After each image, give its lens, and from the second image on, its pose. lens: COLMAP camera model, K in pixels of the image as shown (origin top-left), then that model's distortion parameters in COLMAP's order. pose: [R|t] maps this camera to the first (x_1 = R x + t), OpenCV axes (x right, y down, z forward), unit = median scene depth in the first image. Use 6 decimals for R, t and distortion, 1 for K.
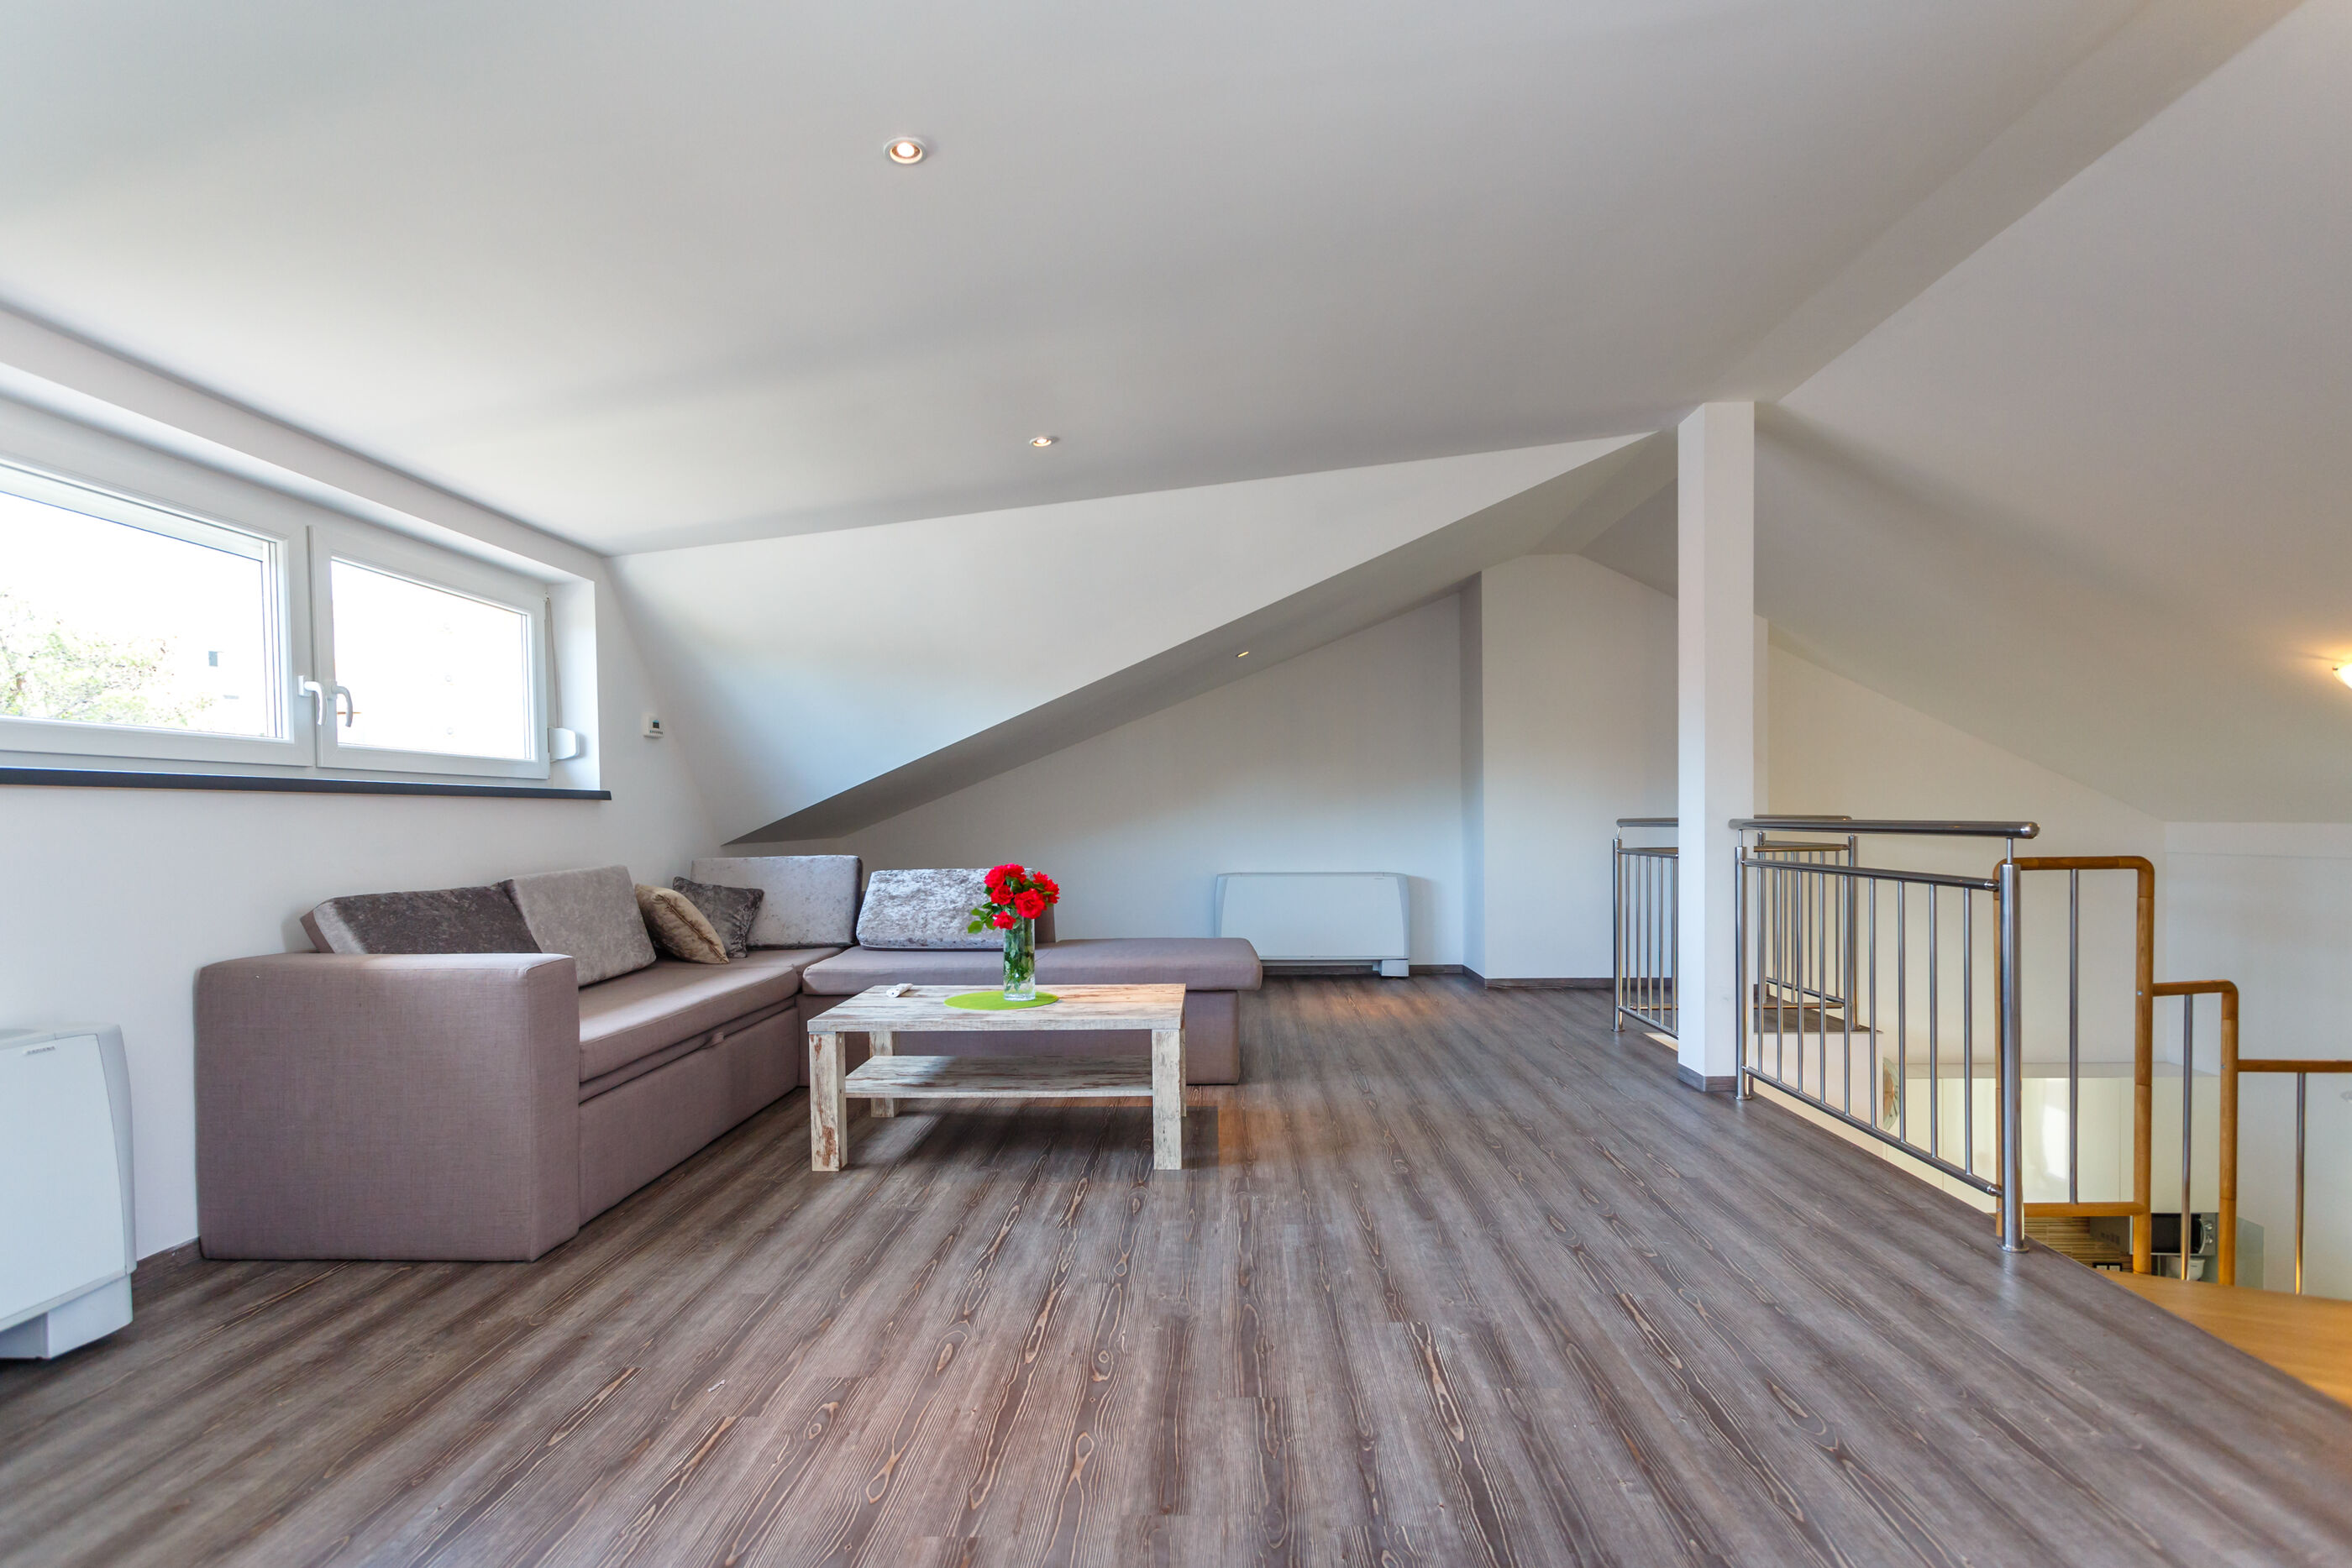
lens RADIAL K [[1155.7, 0, 1169.4], [0, 1155.7, 841.8], [0, 0, 1]] dist [-0.001096, -0.000082]
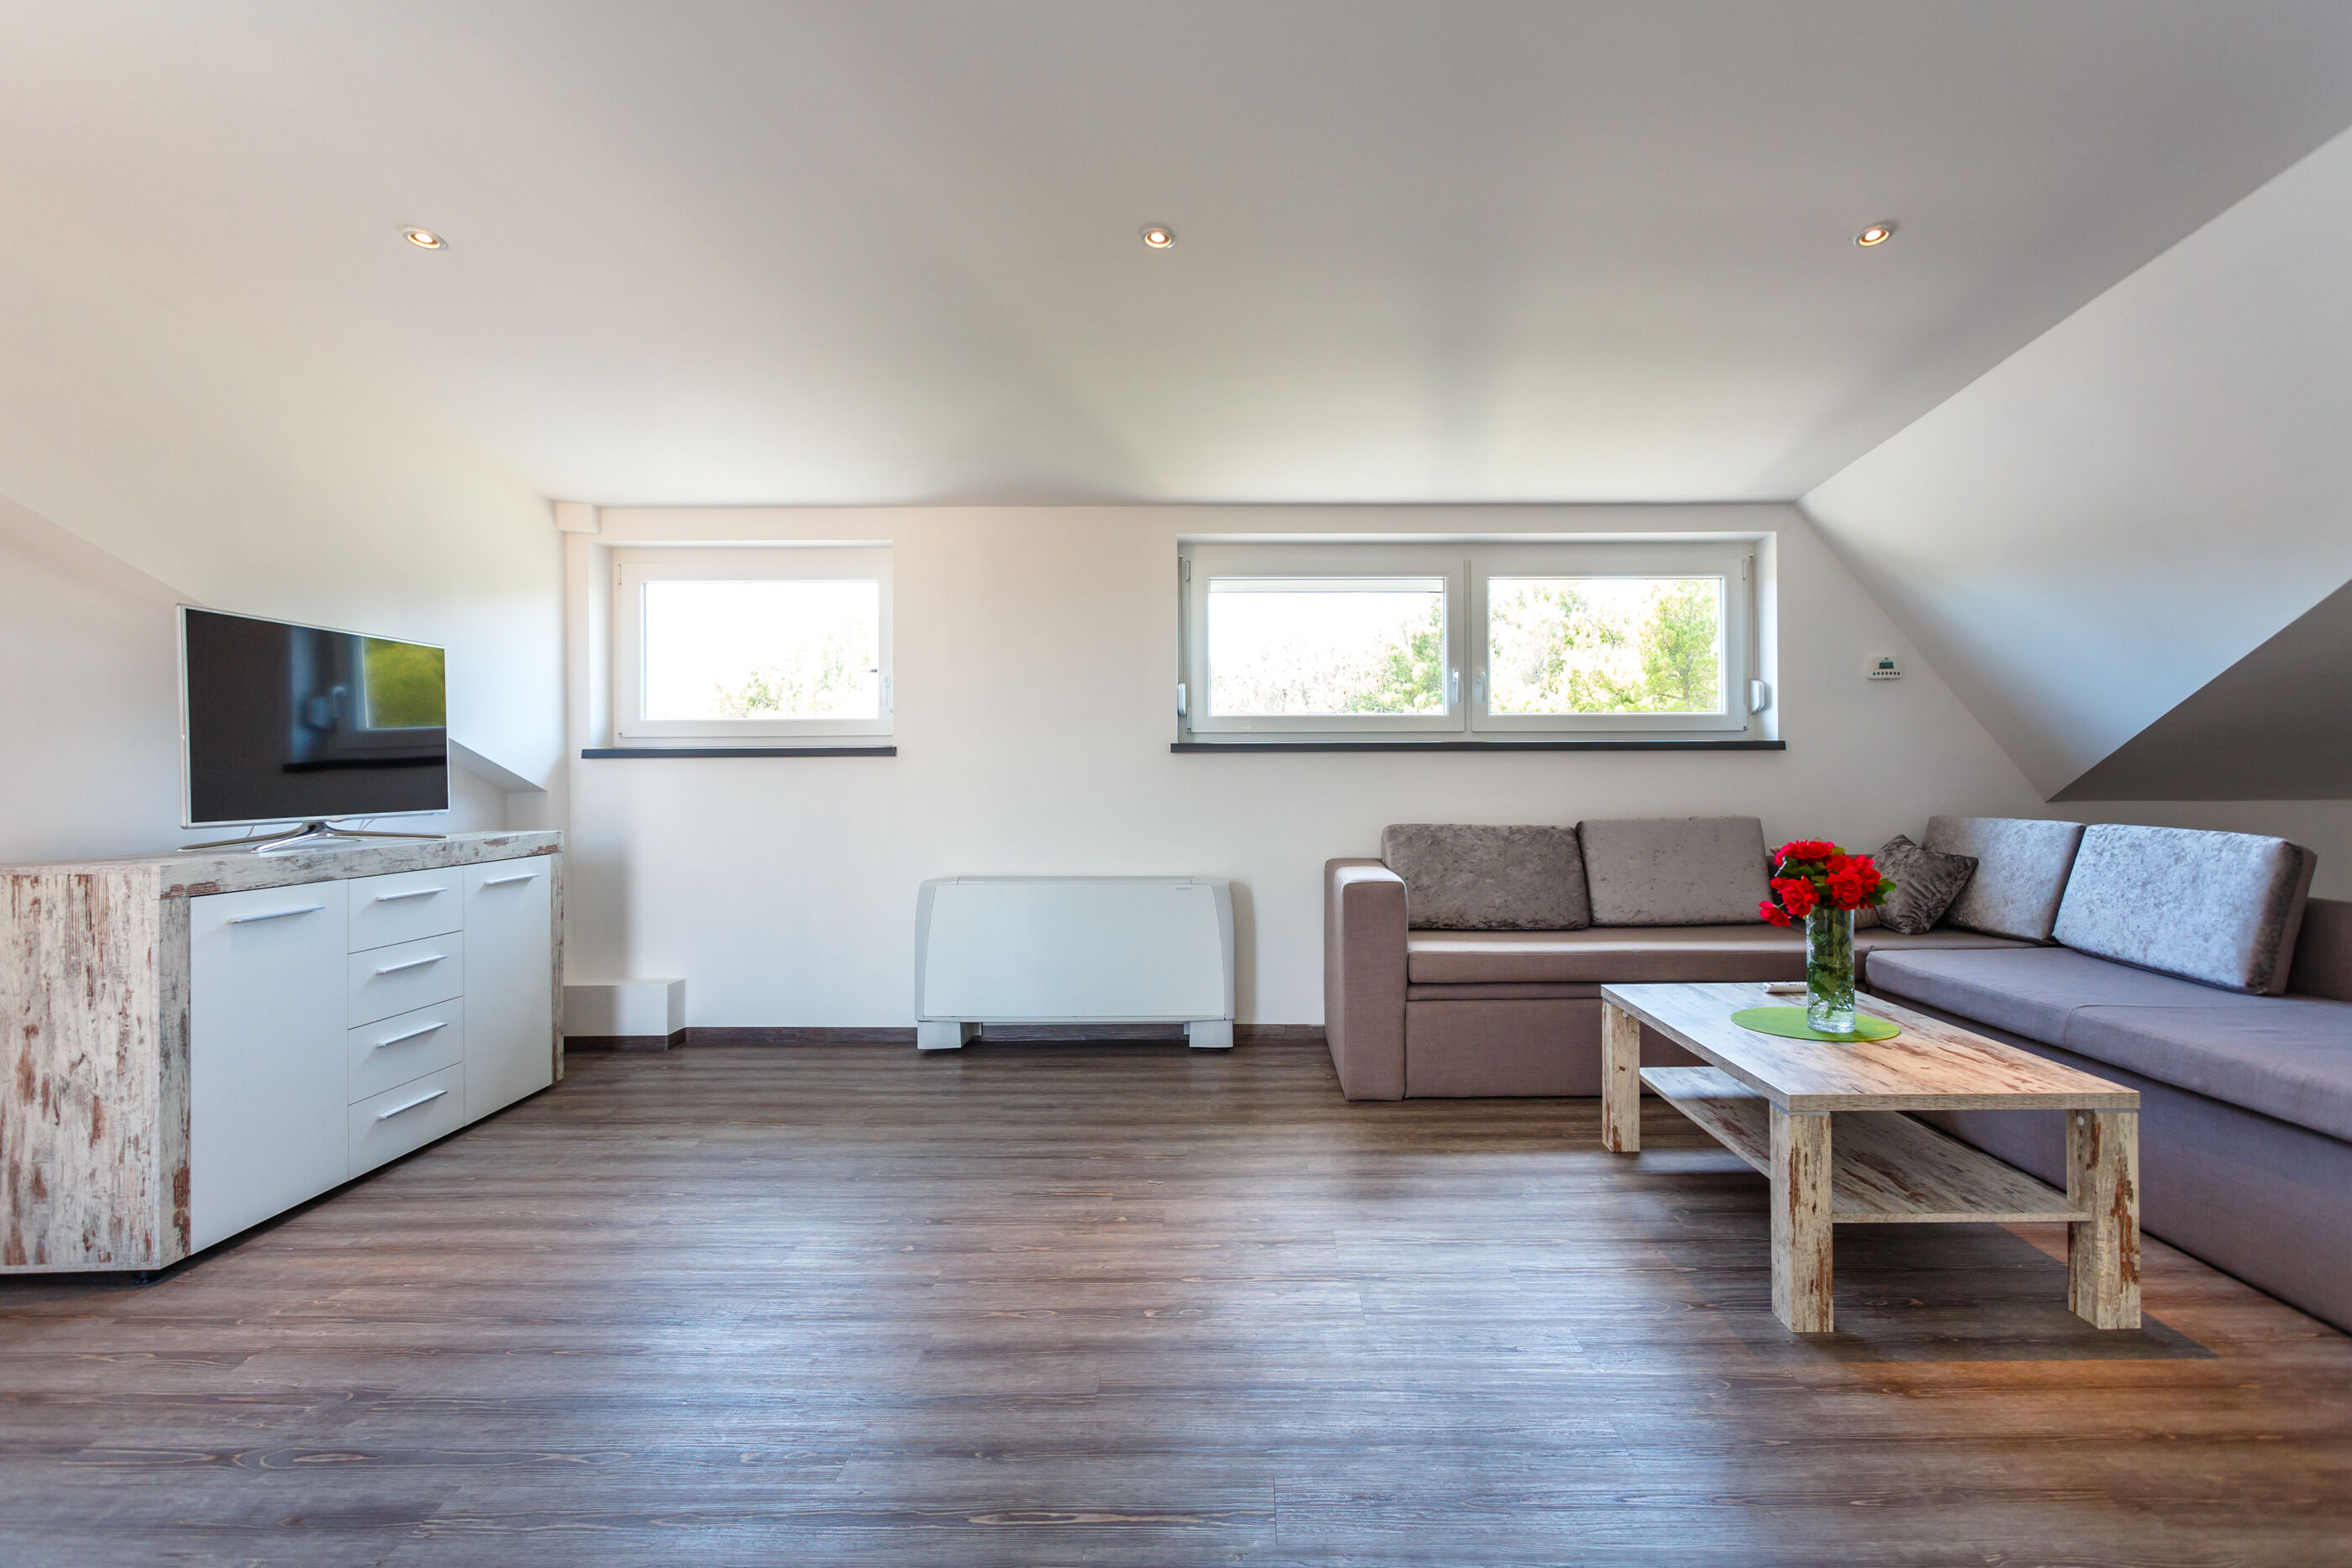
lens RADIAL K [[1098.4, 0, 1191.4], [0, 1098.4, 783.2], [0, 0, 1]] dist [0.000961, 0.003880]
pose [[0.029250, 0.021966, -0.999331, 0.579959], [-0.019700, 0.999577, 0.021395, -0.024325], [0.999378, 0.019061, 0.029671, 0.625377]]
